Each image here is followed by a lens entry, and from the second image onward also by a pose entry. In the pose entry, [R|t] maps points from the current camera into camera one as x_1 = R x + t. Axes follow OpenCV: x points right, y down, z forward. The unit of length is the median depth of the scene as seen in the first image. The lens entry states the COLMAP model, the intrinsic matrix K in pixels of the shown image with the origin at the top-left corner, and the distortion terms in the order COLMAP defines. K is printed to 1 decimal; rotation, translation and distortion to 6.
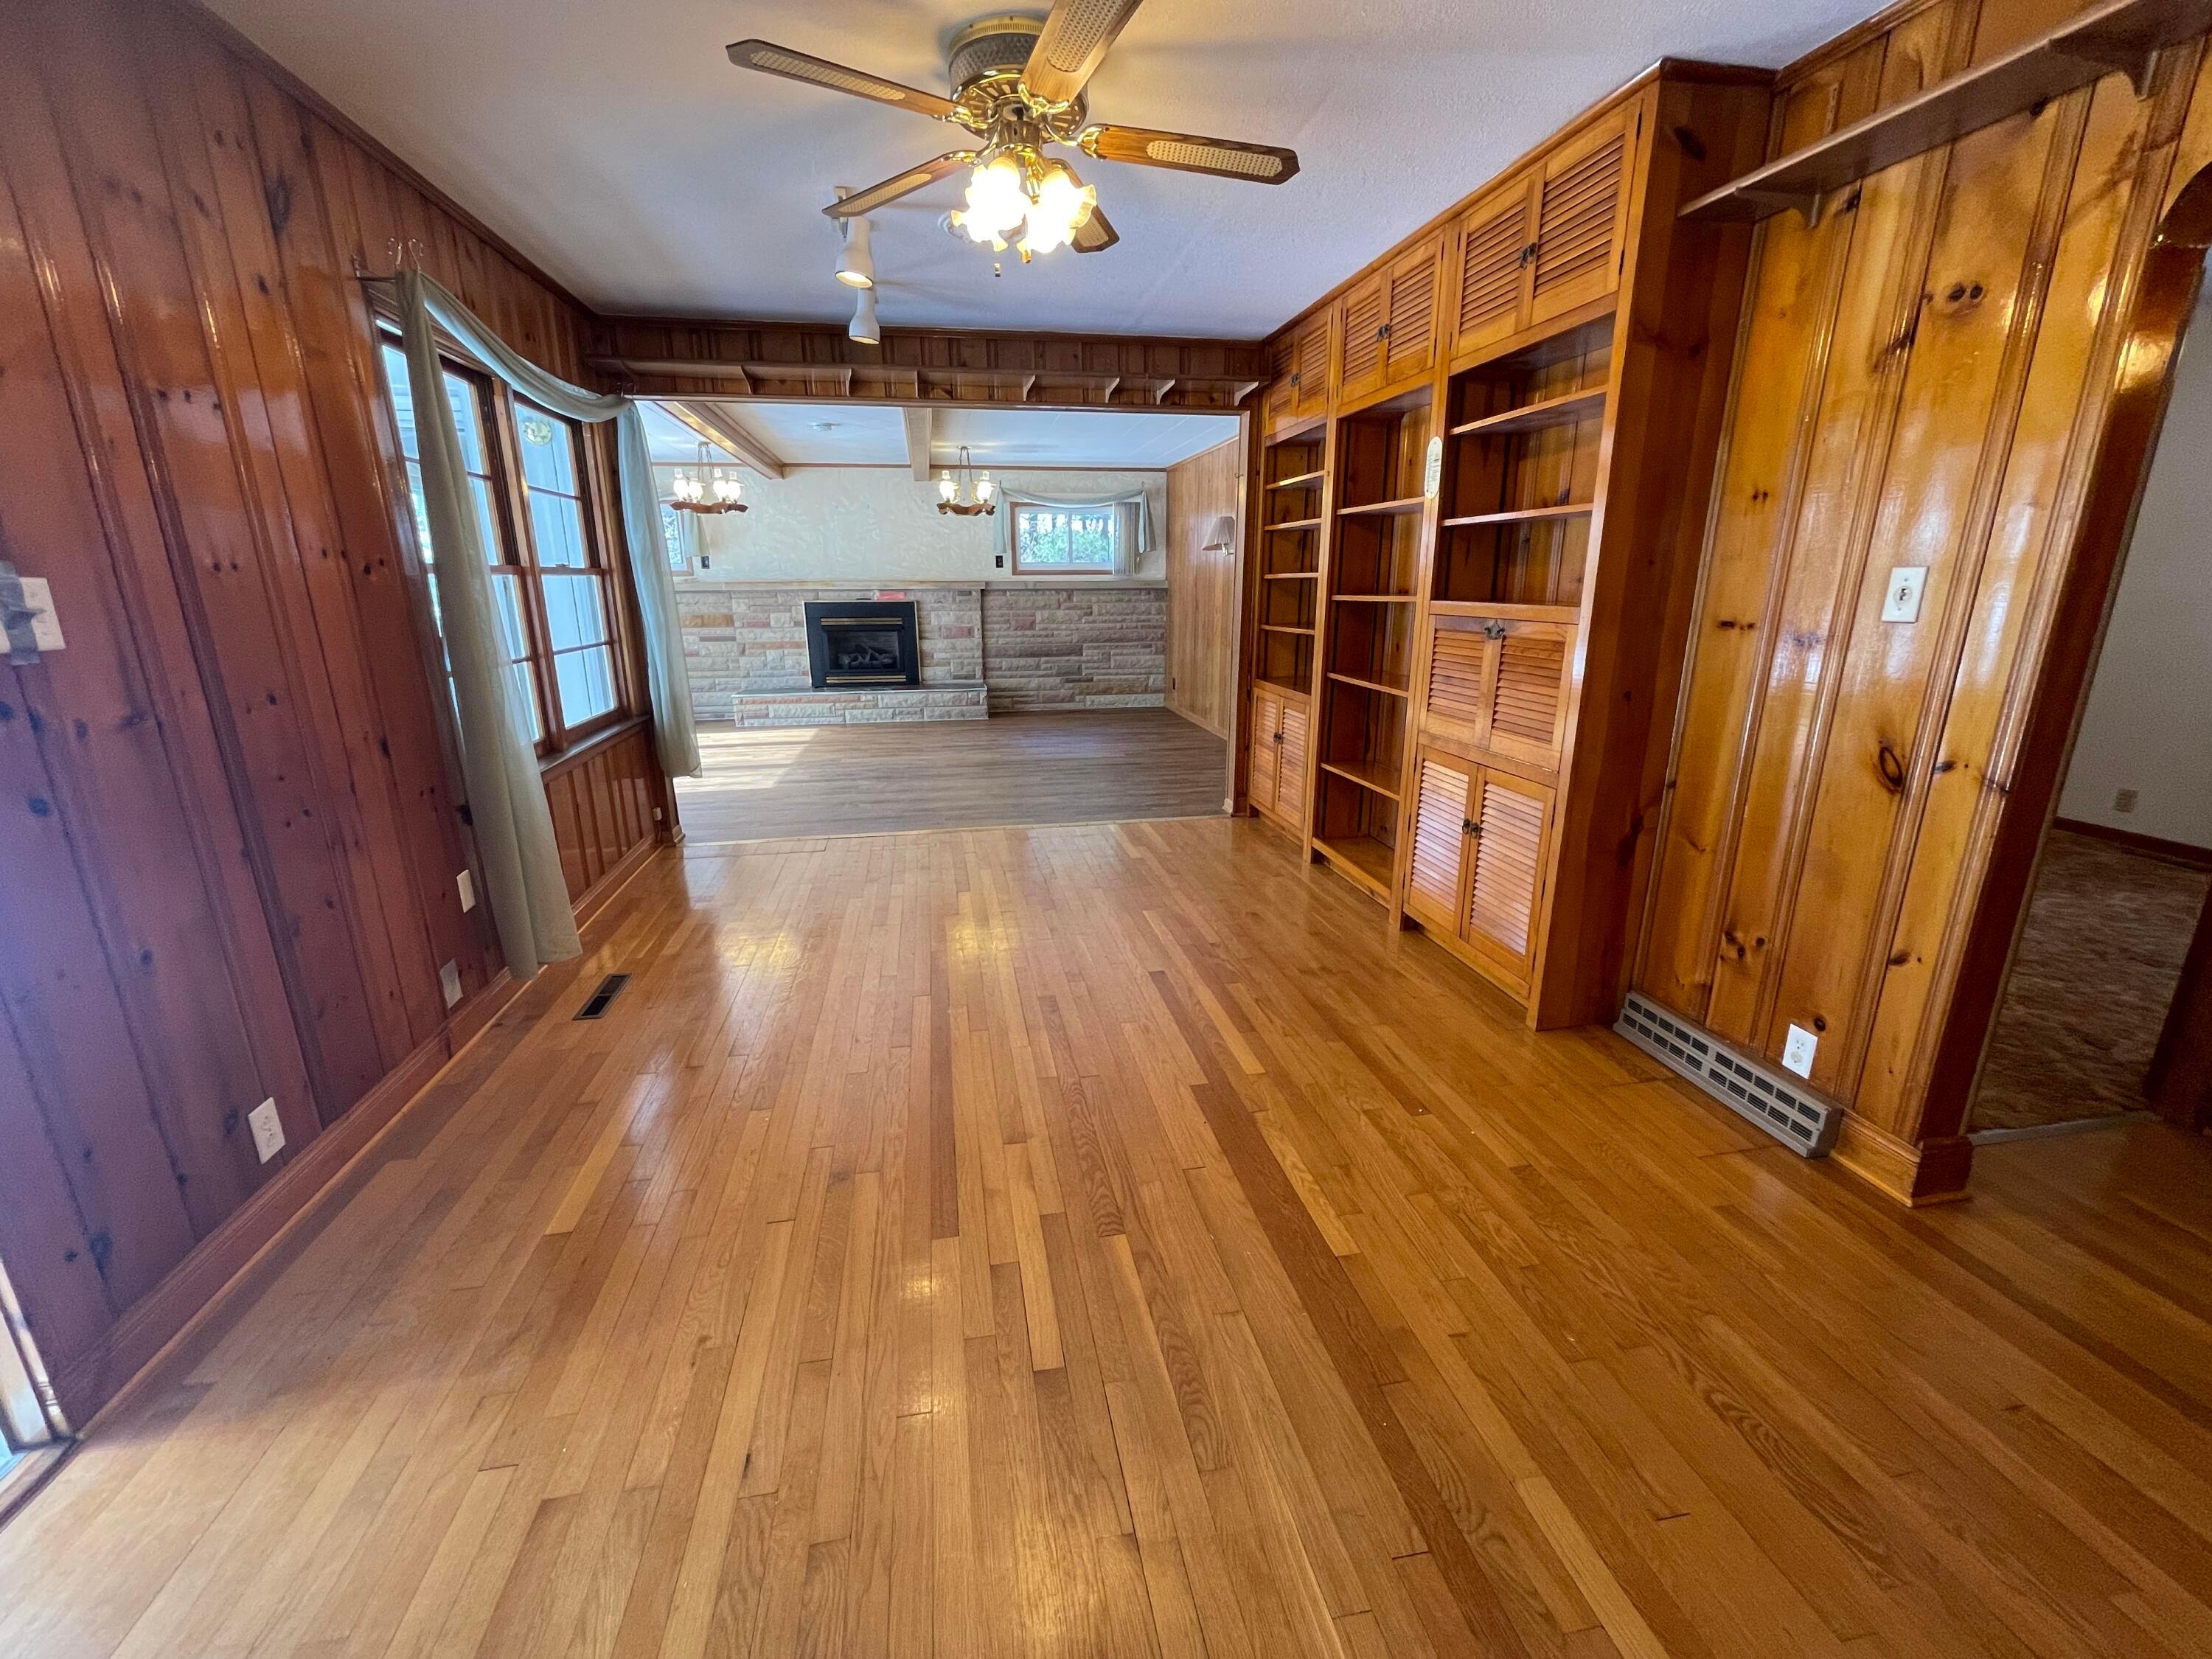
lens RADIAL K [[891.8, 0, 1096.8], [0, 891.8, 827.2], [0, 0, 1]] dist [-0.011379, -0.000077]
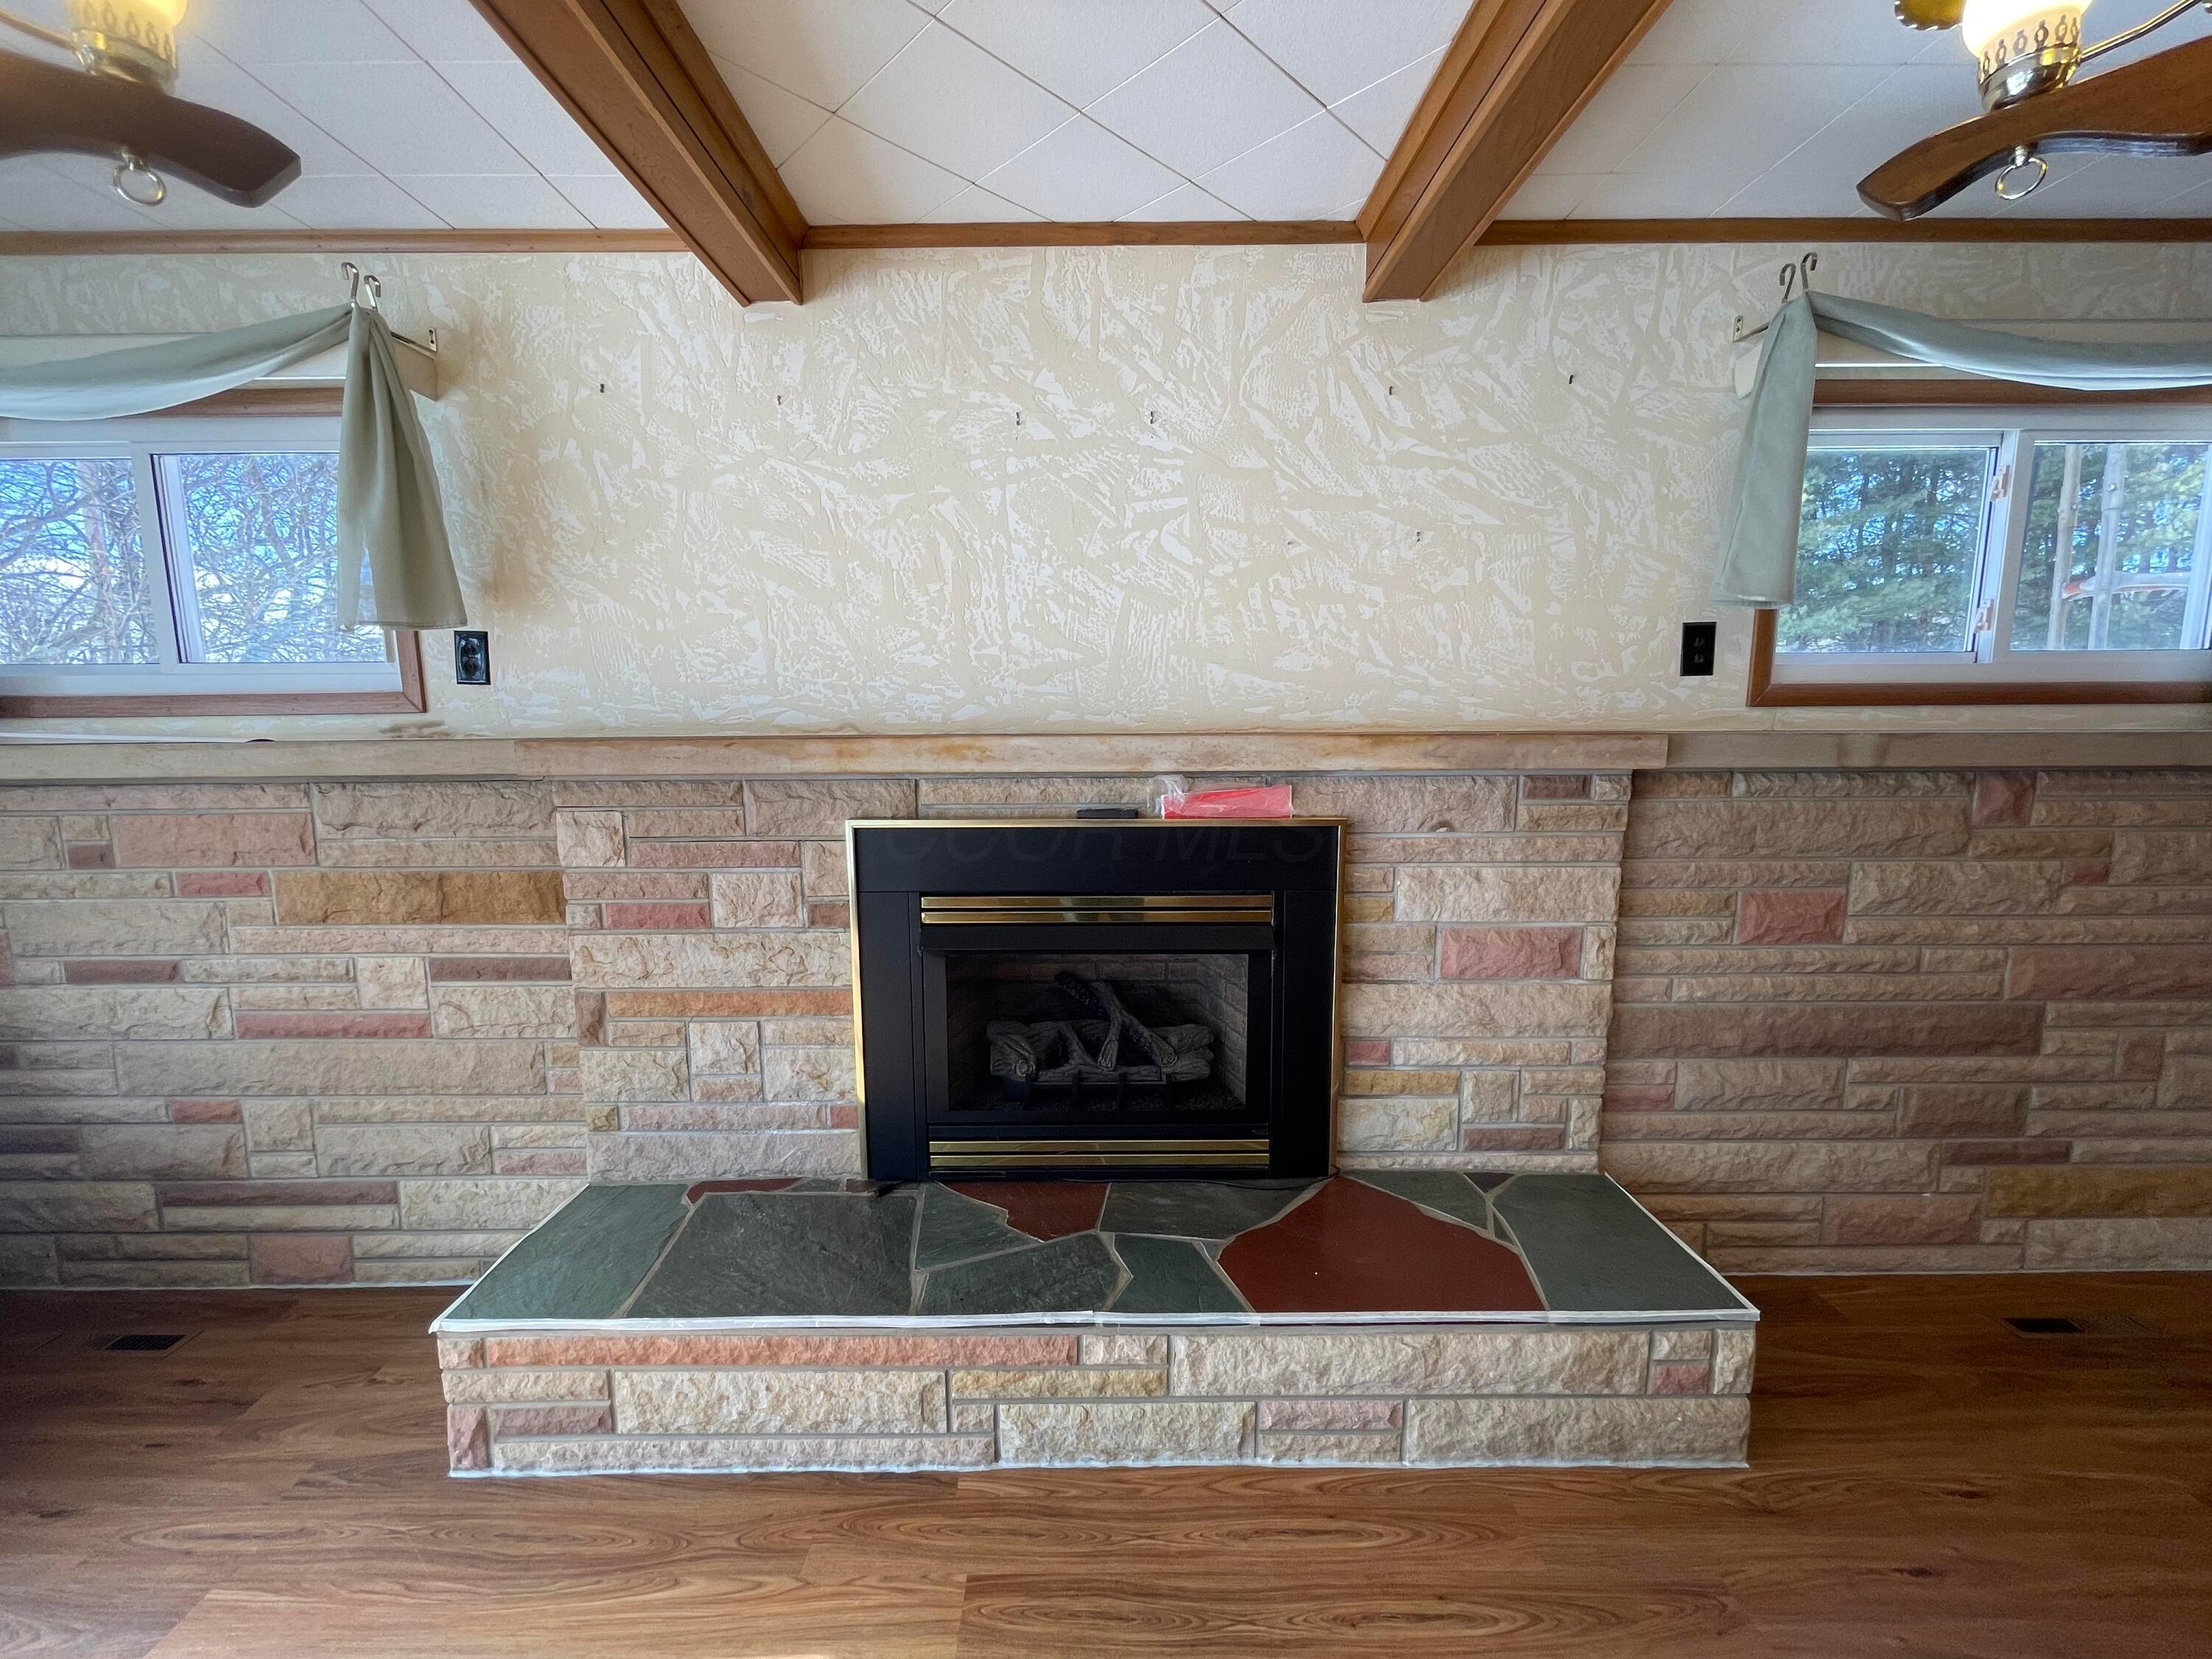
lens RADIAL K [[892.3, 0, 1096.2], [0, 892.3, 822.1], [0, 0, 1]] dist [-0.002586, 0.000210]
pose [[0.983282, 0.020190, -0.180965, -0.483650], [-0.046369, 0.988833, -0.141629, -0.476542], [0.176084, 0.147652, 0.973238, 1.679364]]
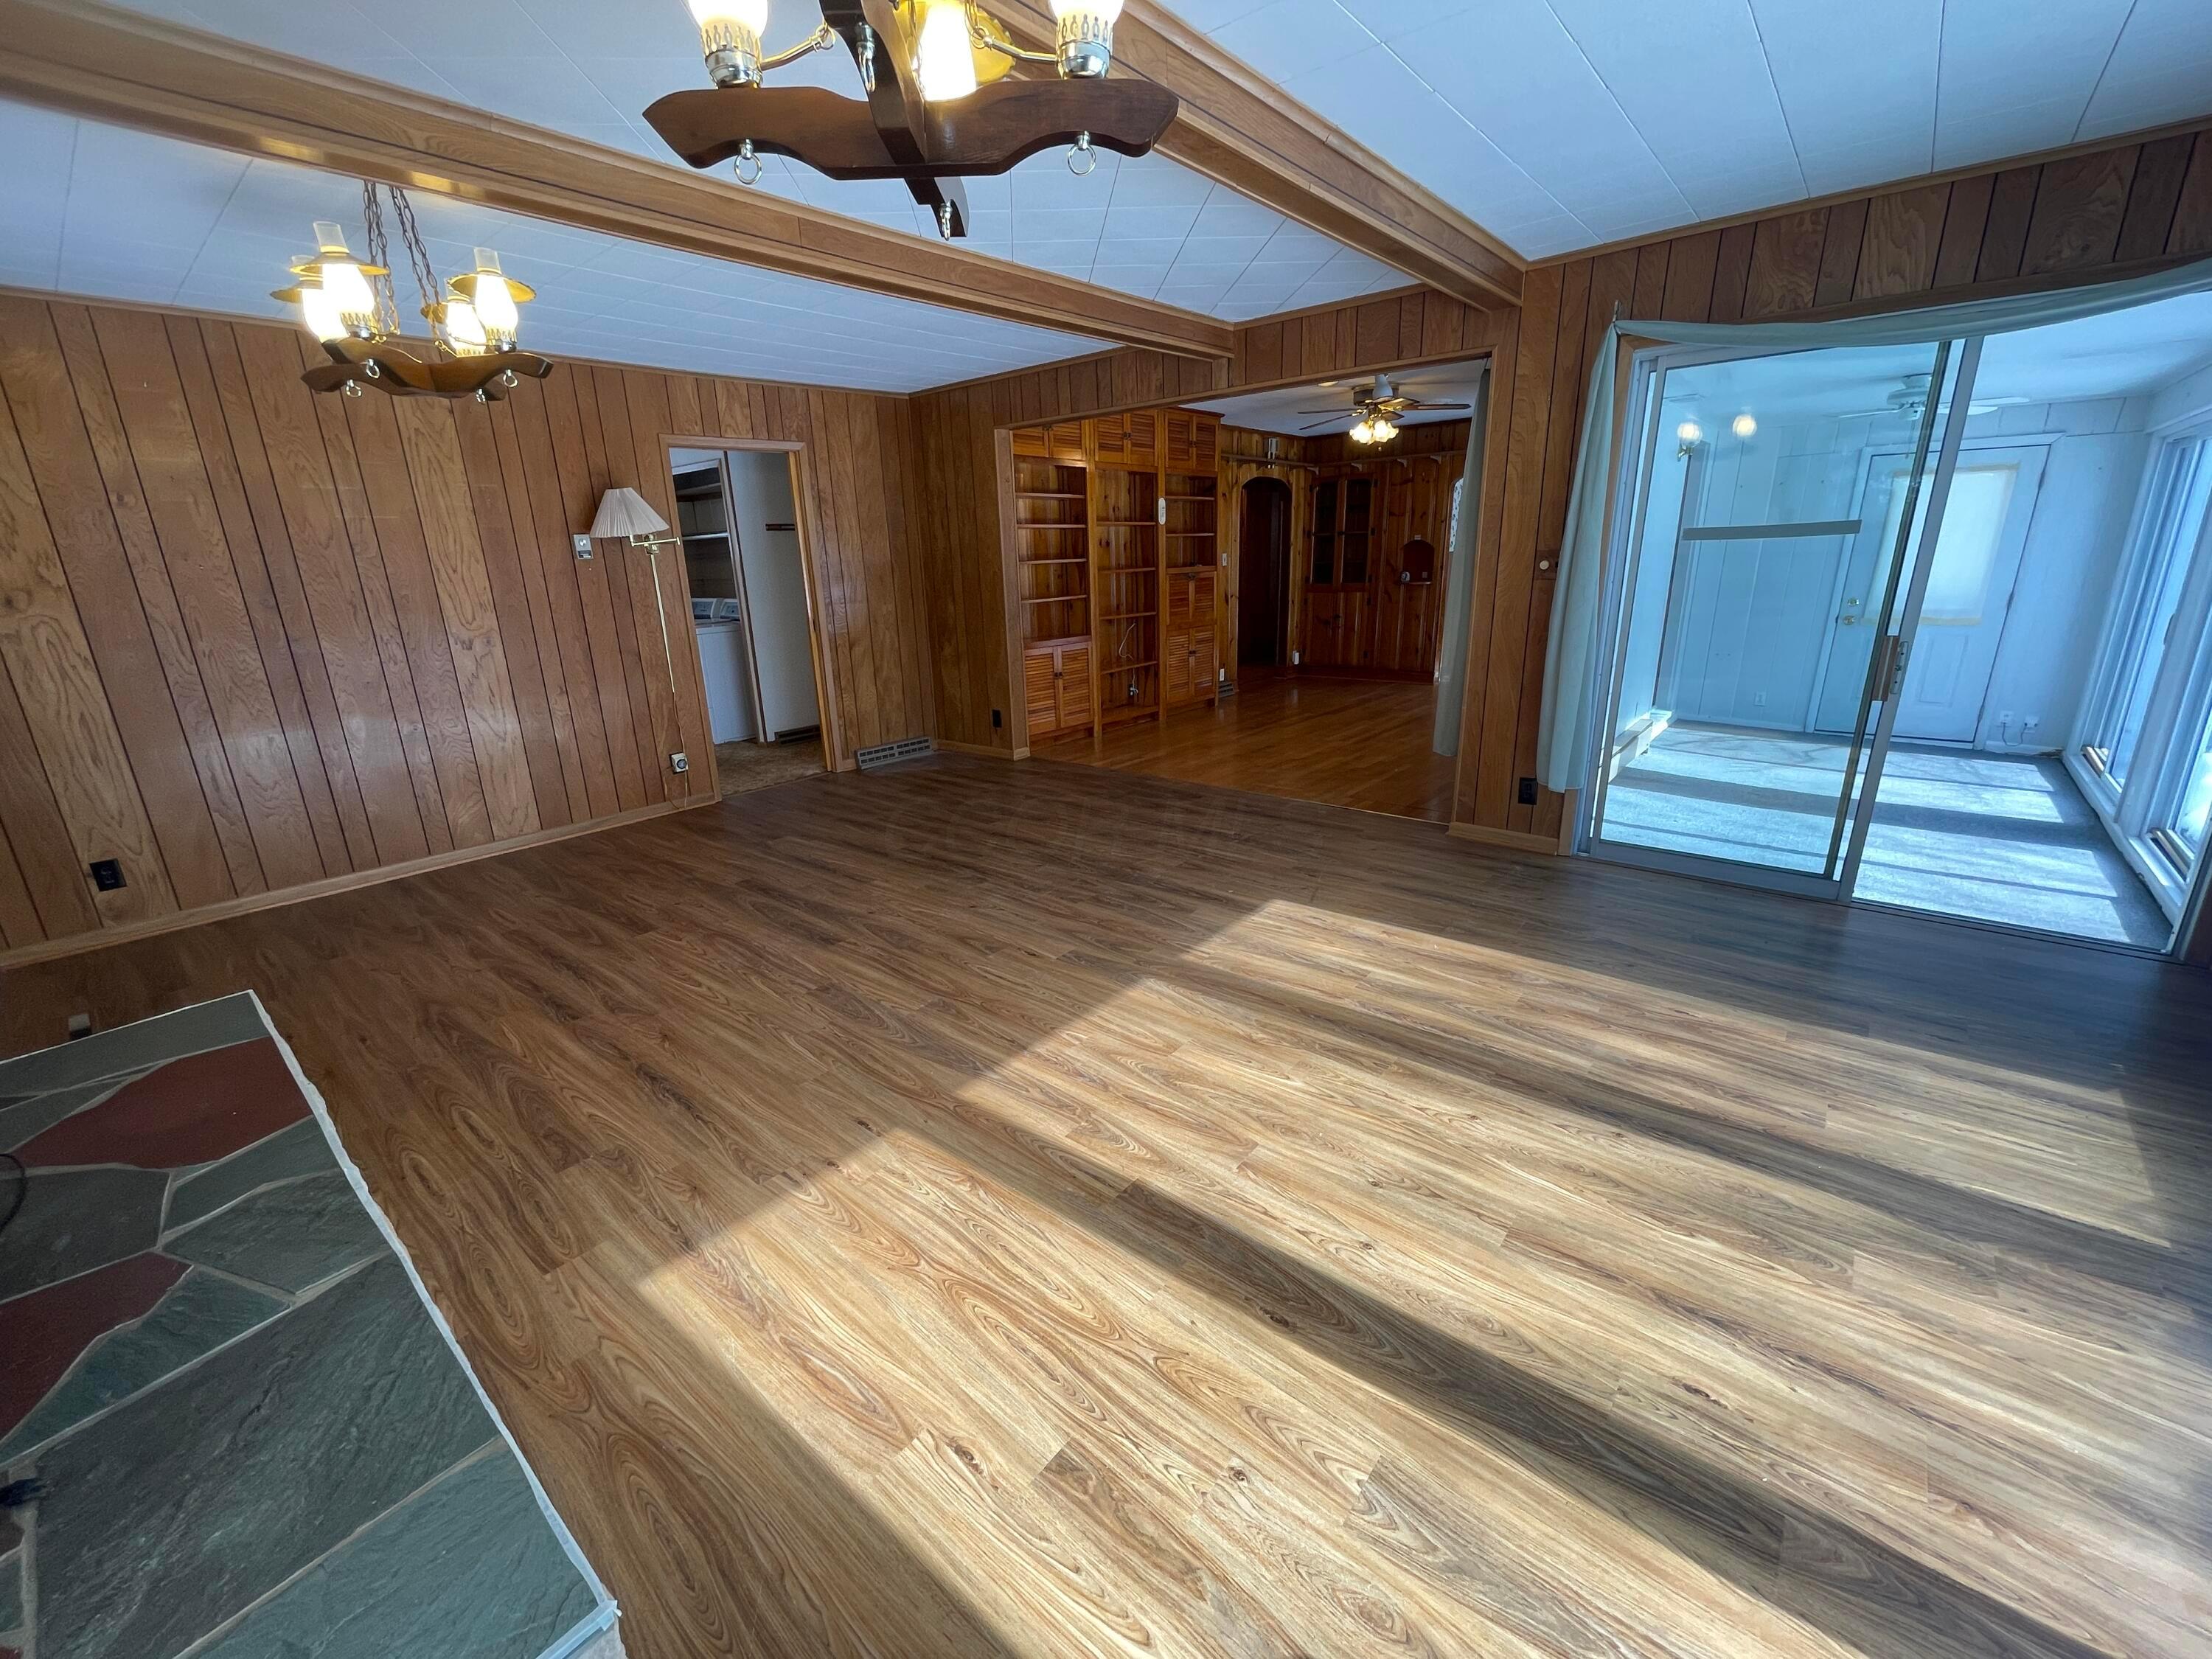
lens RADIAL K [[892.3, 0, 1096.2], [0, 892.3, 822.1], [0, 0, 1]] dist [-0.002586, 0.000210]
pose [[-0.632065, -0.199478, 0.748800, -1.050942], [0.240841, 0.867877, 0.434495, -0.555398], [-0.736539, 0.454971, -0.500512, 1.966983]]
